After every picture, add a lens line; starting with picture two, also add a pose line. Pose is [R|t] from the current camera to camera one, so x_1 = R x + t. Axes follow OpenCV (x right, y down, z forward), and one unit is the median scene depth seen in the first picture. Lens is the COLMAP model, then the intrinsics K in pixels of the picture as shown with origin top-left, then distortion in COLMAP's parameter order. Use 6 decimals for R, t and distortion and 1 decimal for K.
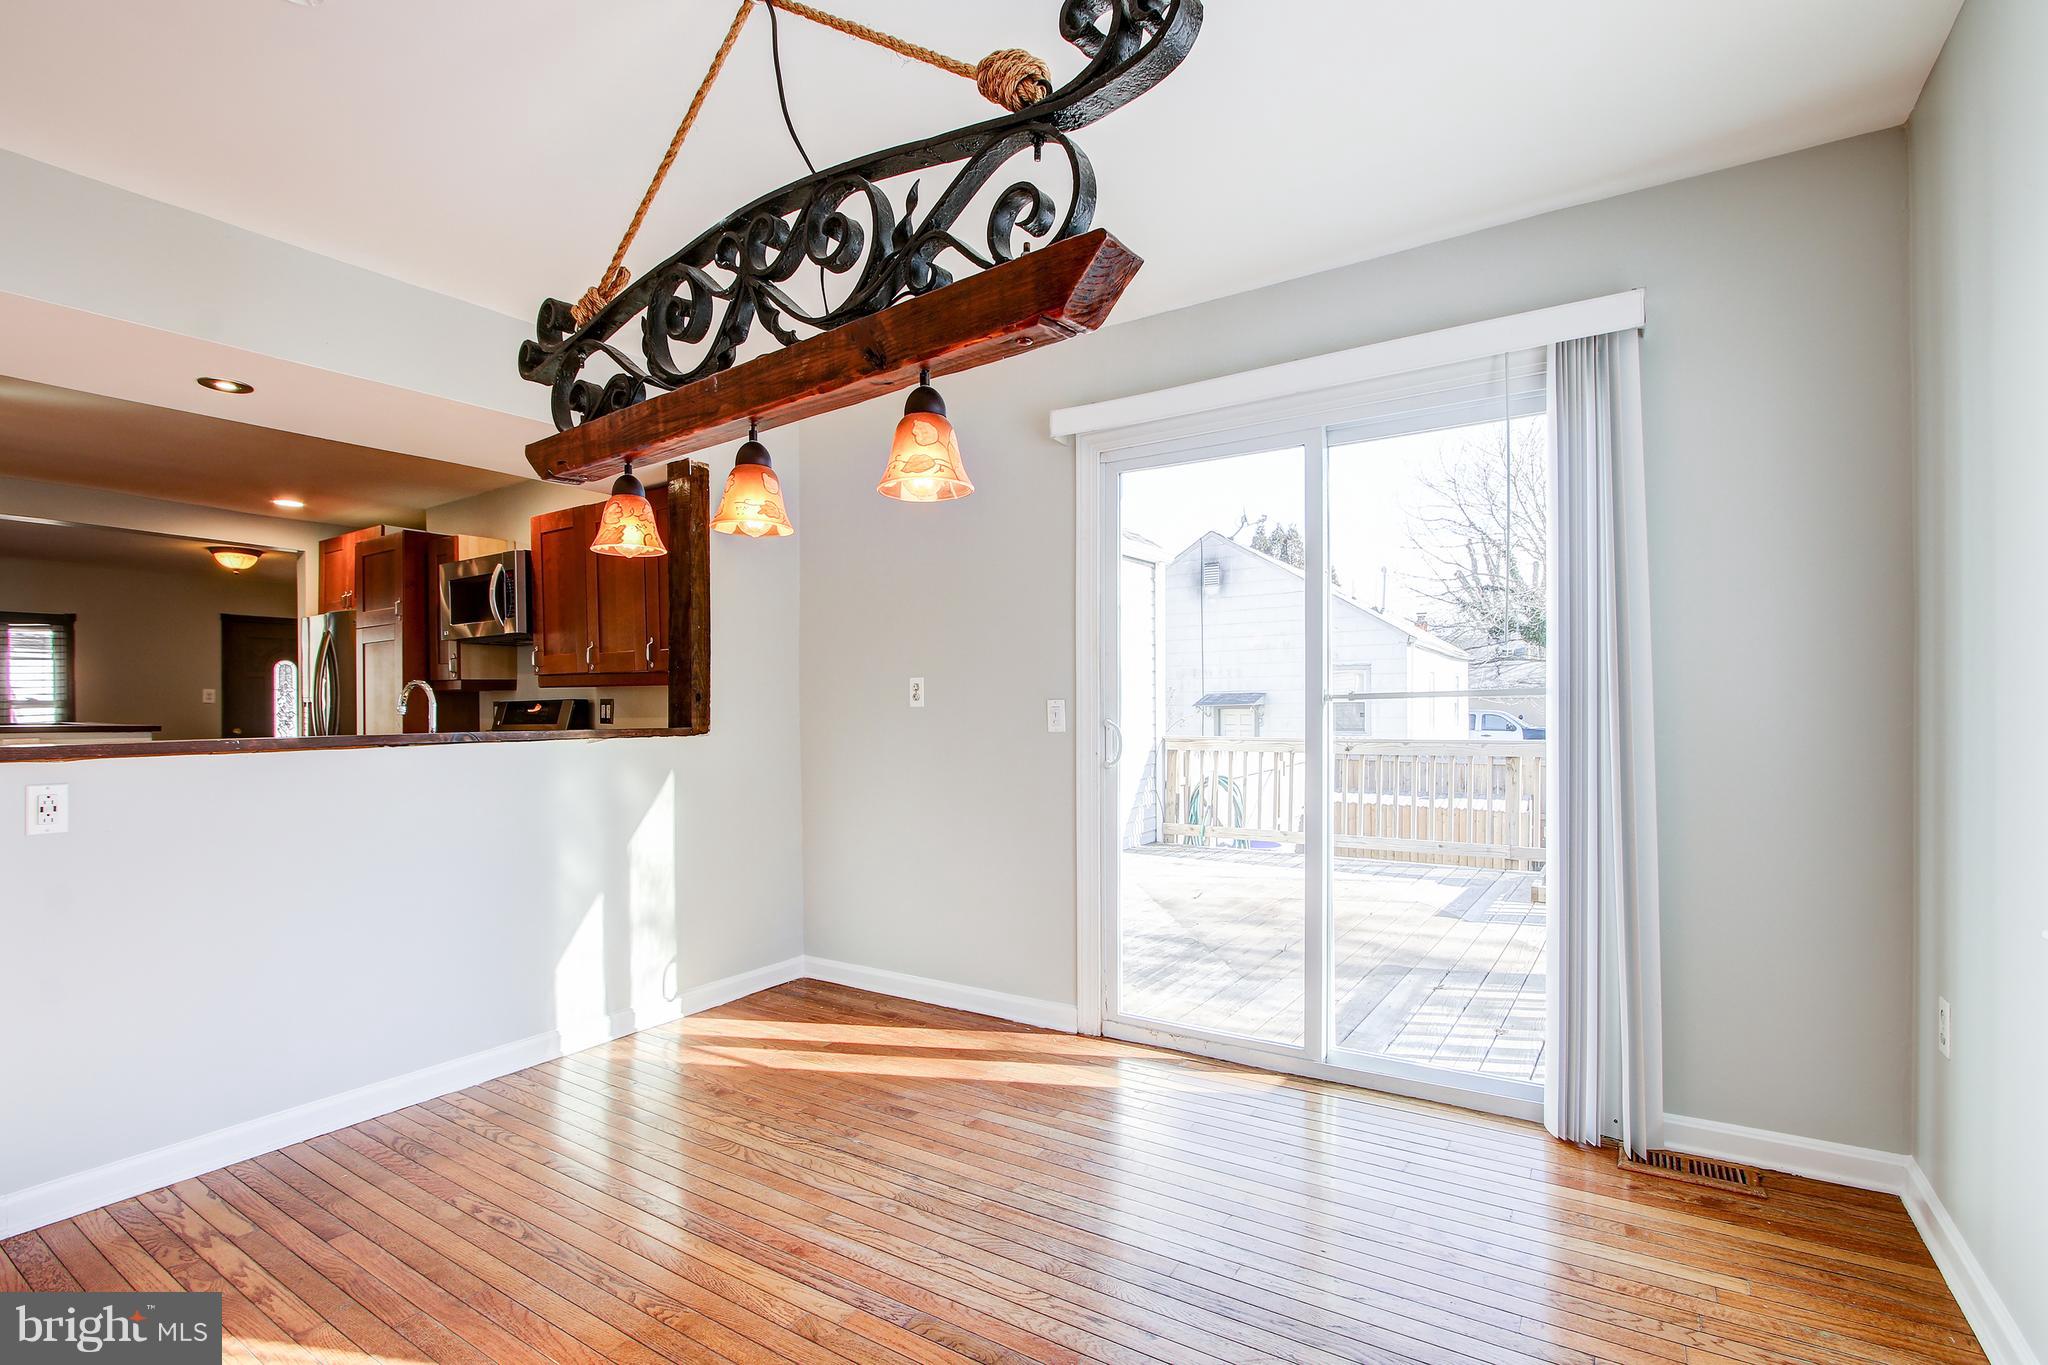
lens RADIAL K [[936.8, 0, 1018.5], [0, 936.8, 703.4], [0, 0, 1]] dist [-0.013419, 0.000364]
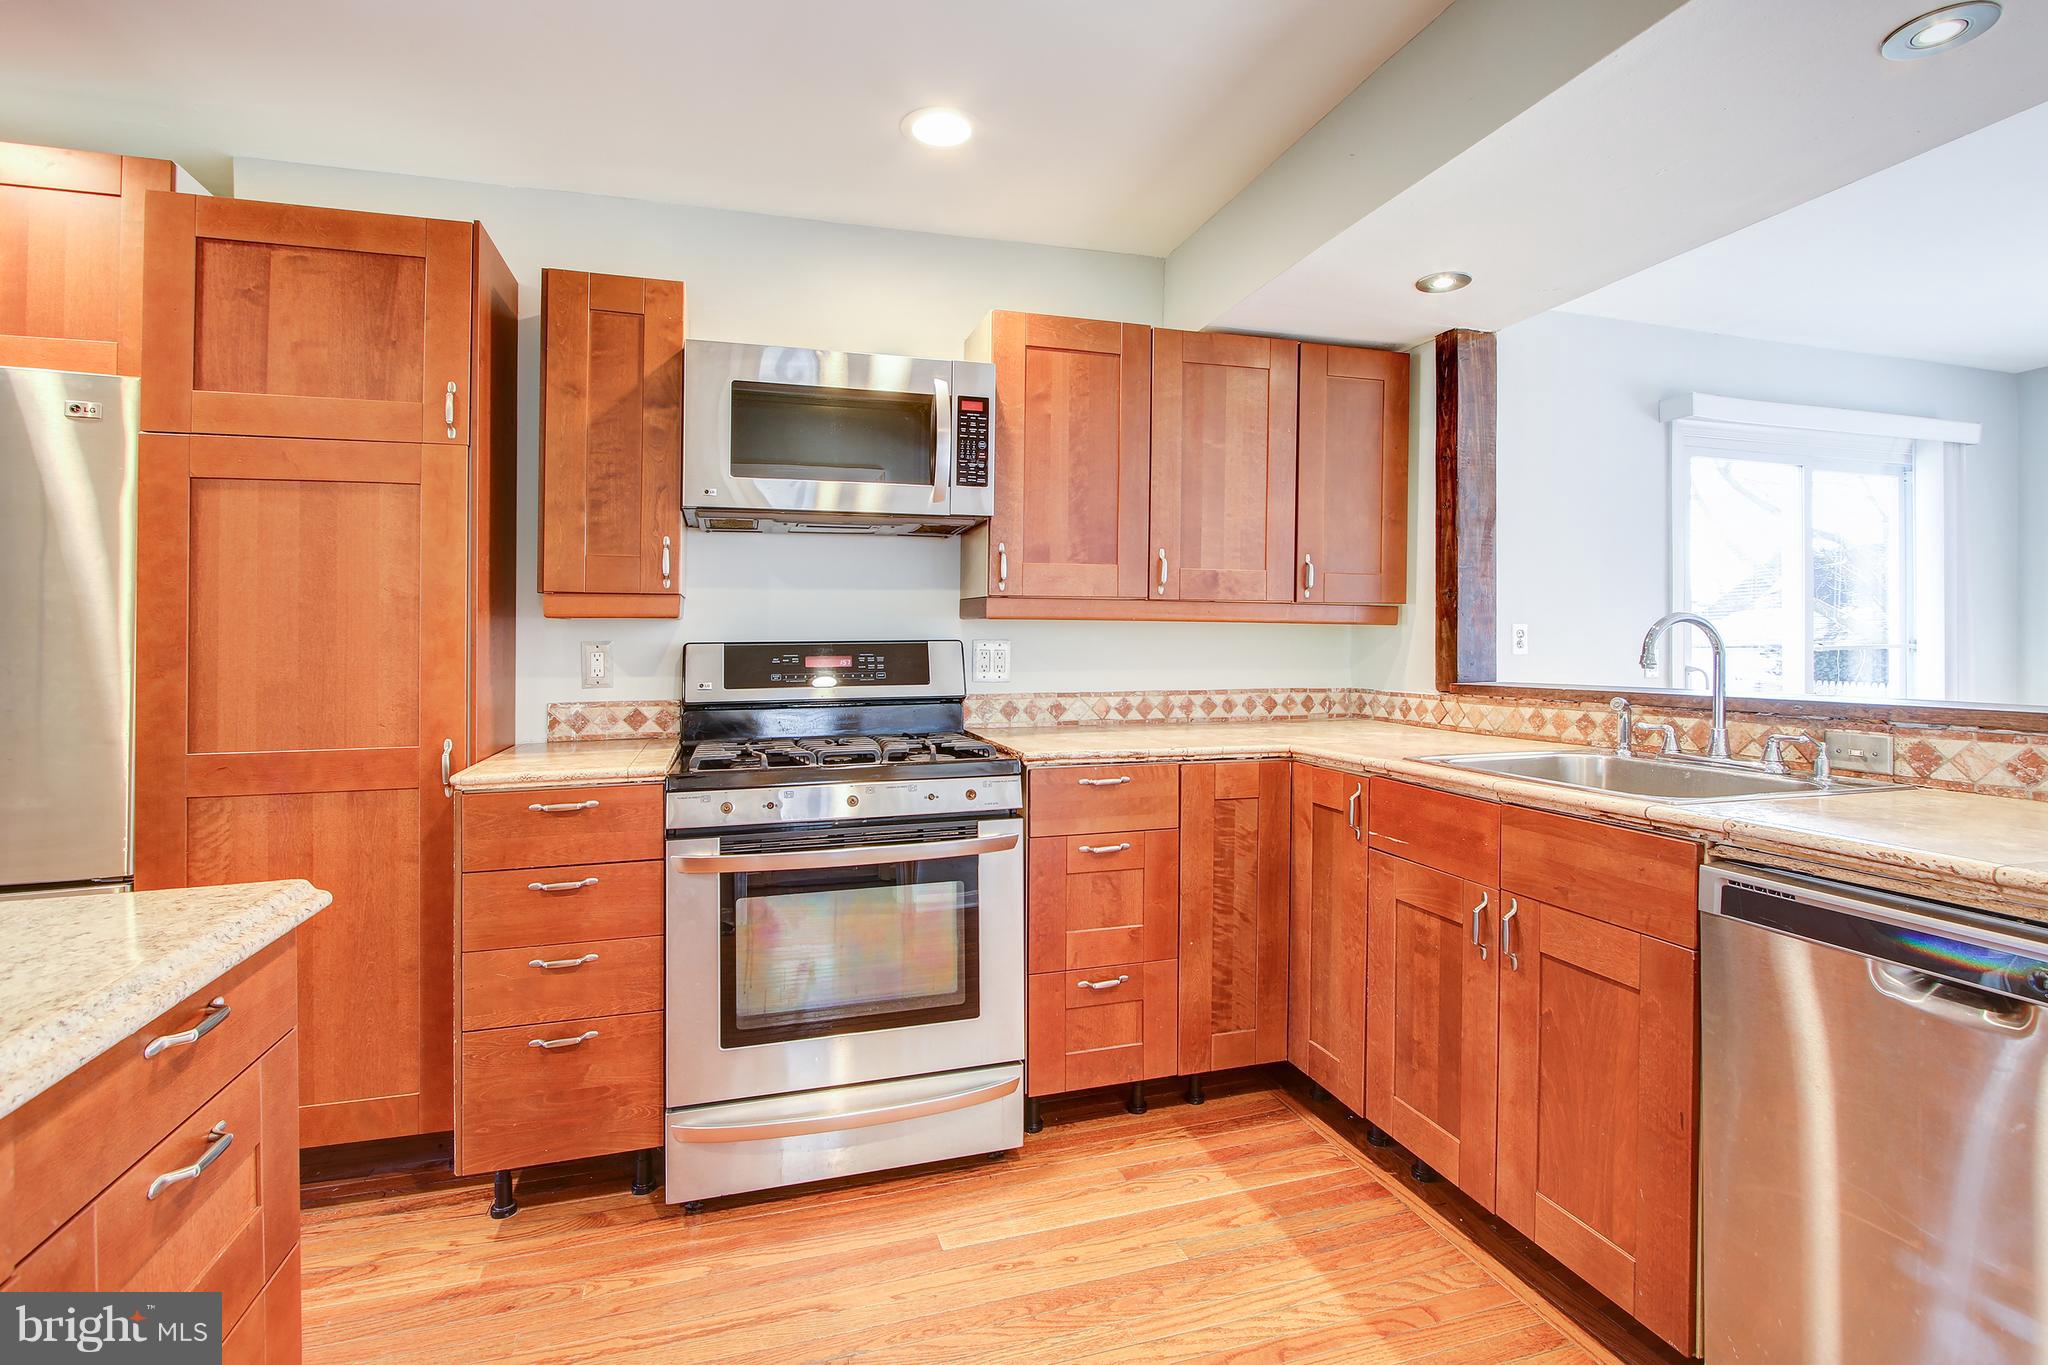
lens RADIAL K [[949.4, 0, 1035.4], [0, 949.4, 625.2], [0, 0, 1]] dist [-0.008257, 0.000682]
pose [[0.634300, 0.021287, 0.772794, -1.200150], [-0.004182, 0.999701, -0.024105, -0.000953], [-0.773076, 0.012058, 0.634199, 0.800360]]
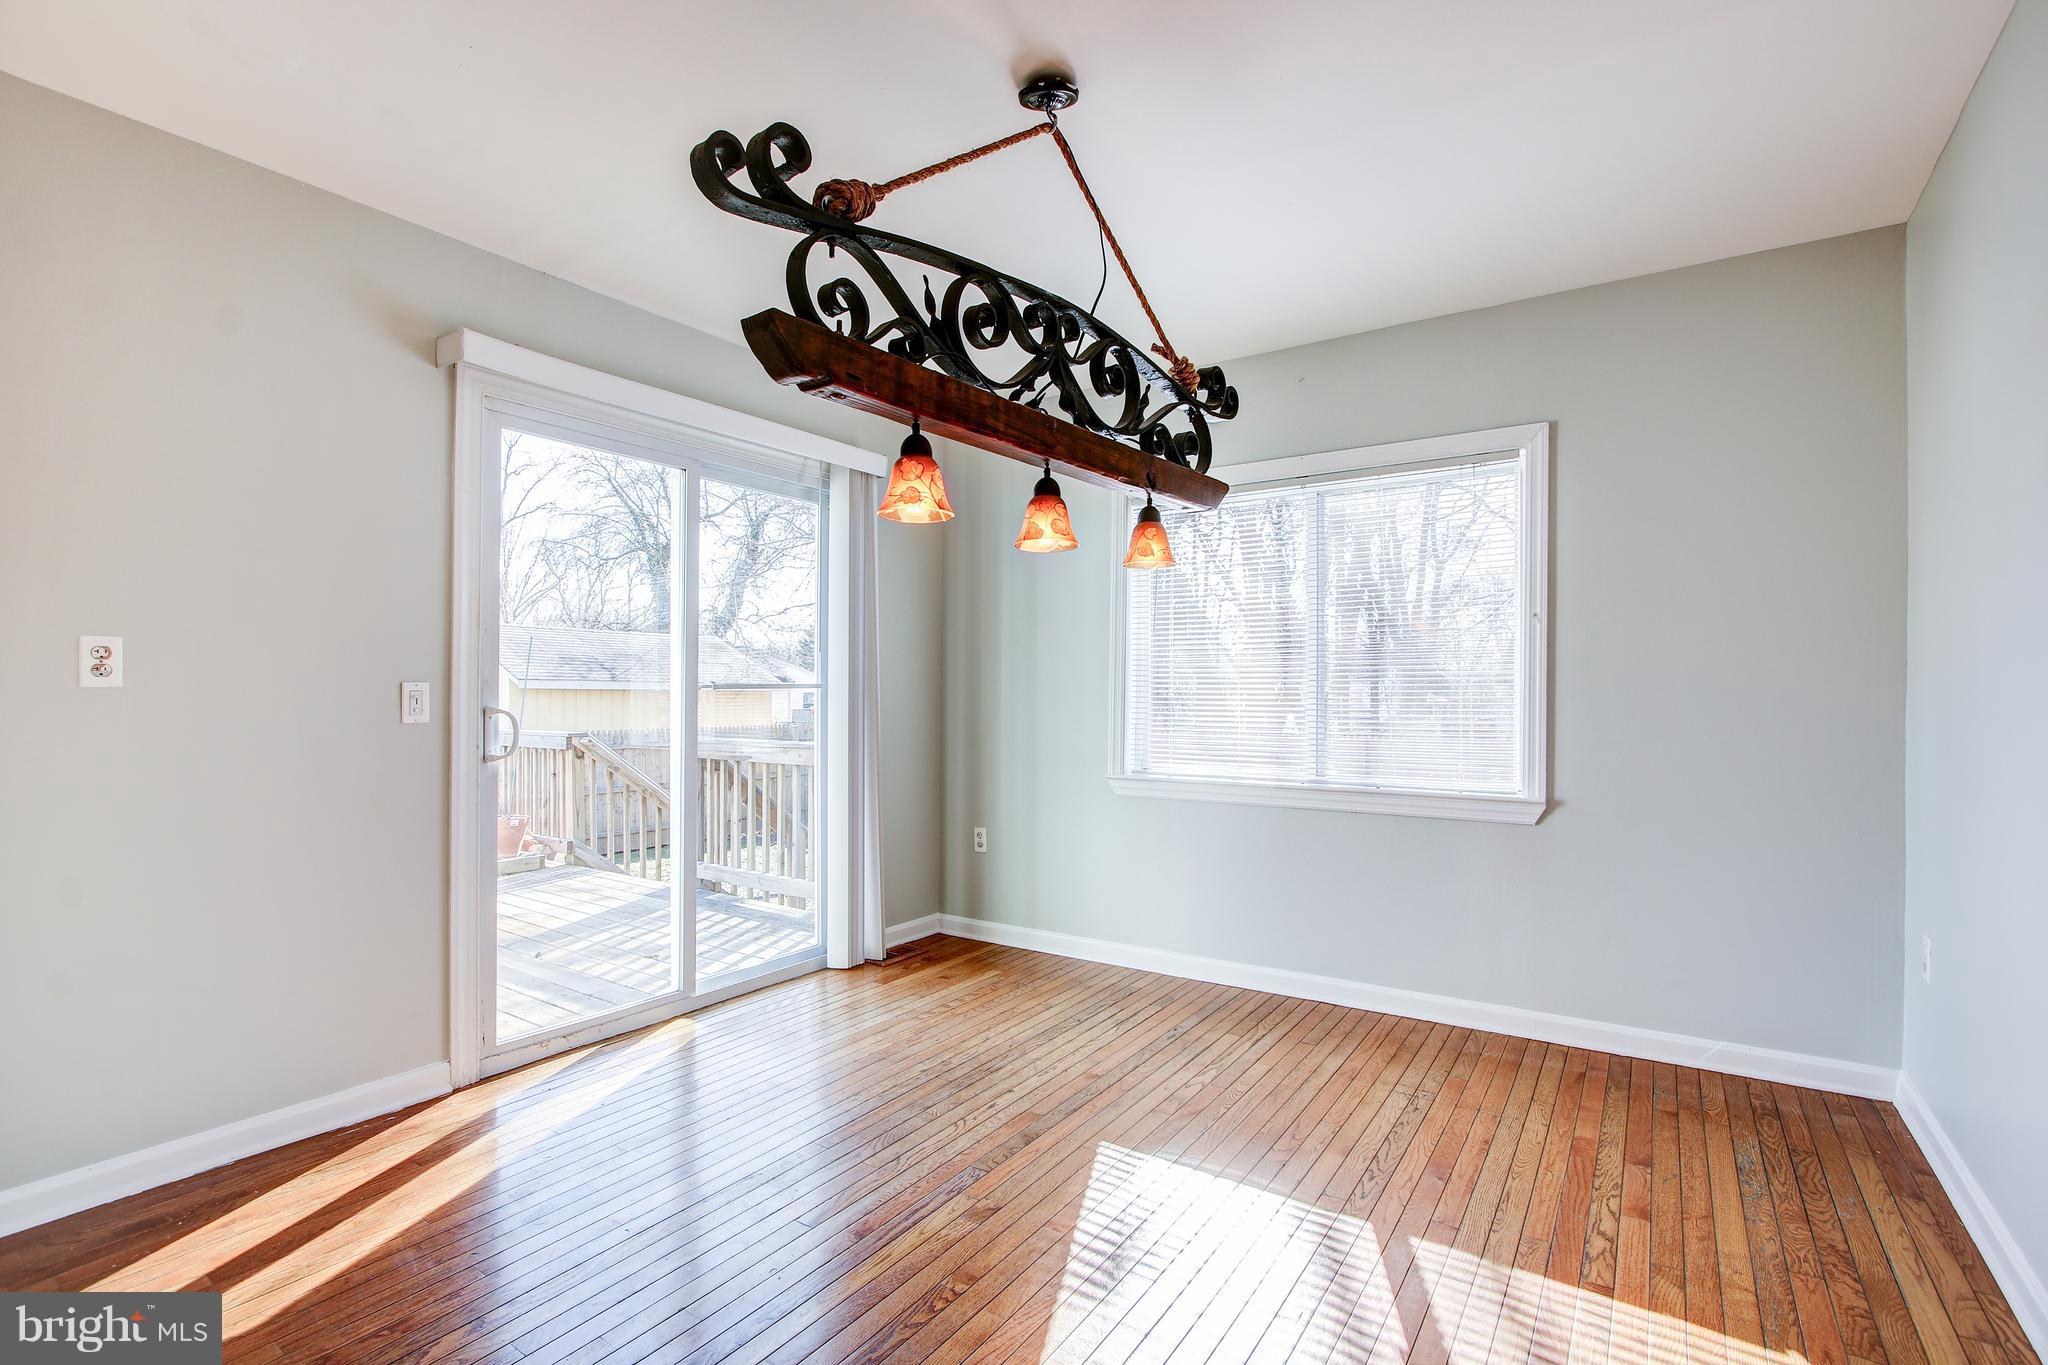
lens RADIAL K [[953.0, 0, 1027.1], [0, 953.0, 679.0], [0, 0, 1]] dist [-0.004342, -0.000181]
pose [[0.027627, 0.025971, 0.999281, -0.694593], [-0.004220, 0.999657, -0.025864, 0.011653], [-0.999609, -0.003503, 0.027727, 0.436458]]
